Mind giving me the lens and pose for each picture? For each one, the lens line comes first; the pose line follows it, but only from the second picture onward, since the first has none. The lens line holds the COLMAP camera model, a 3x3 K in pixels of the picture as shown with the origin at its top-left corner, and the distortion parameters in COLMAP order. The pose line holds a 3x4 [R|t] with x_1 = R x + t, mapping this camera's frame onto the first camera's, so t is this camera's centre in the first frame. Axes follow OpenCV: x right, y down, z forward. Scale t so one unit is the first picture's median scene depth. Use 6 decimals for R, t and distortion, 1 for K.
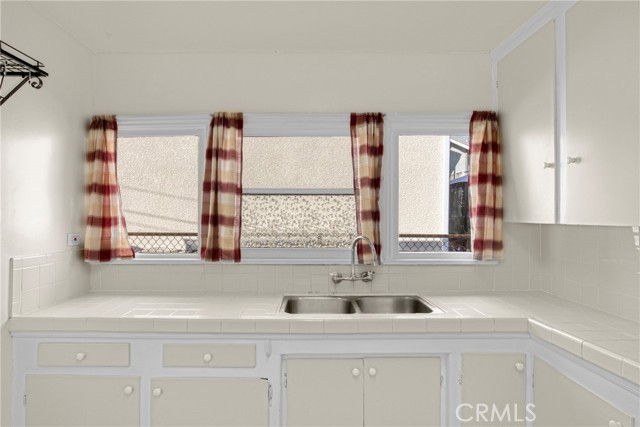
lens RADIAL K [[348.4, 0, 303.0], [0, 348.4, 211.5], [0, 0, 1]] dist [-0.021110, -0.001618]
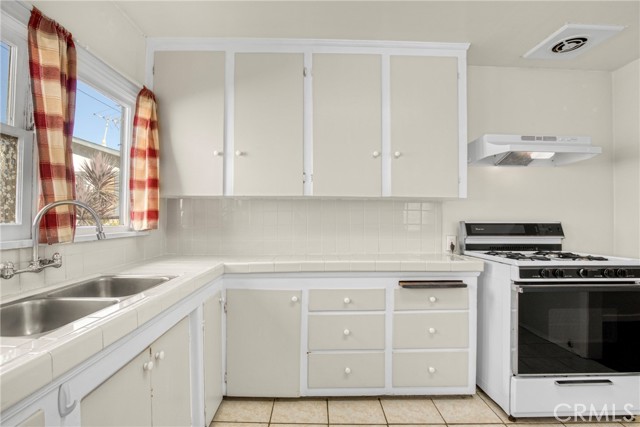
lens RADIAL K [[297.7, 0, 316.2], [0, 297.7, 215.9], [0, 0, 1]] dist [-0.030592, 0.000419]
pose [[-0.007900, 0.000657, 0.999969, -0.392186], [-0.018831, 0.999822, -0.000805, 0.089524], [-0.999791, -0.018837, -0.007886, 0.500629]]
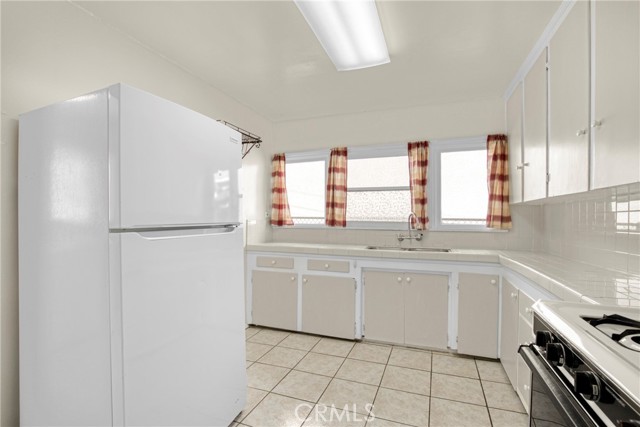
lens RADIAL K [[297.7, 0, 322.3], [0, 297.7, 211.8], [0, 0, 1]] dist [-0.030592, 0.000419]
pose [[0.947010, -0.006133, -0.321146, 0.209211], [0.004466, 0.999972, -0.005929, 0.069800], [0.321173, 0.004181, 0.947011, -0.541966]]
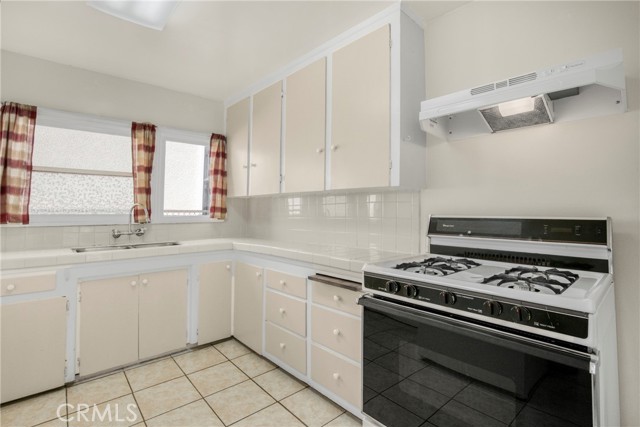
lens RADIAL K [[297.7, 0, 315.8], [0, 297.7, 188.4], [0, 0, 1]] dist [-0.030592, 0.000419]
pose [[0.737763, 0.039079, 0.673928, -0.120652], [-0.001788, 0.998433, -0.055938, 0.071595], [-0.675057, 0.040064, 0.736677, -0.452226]]
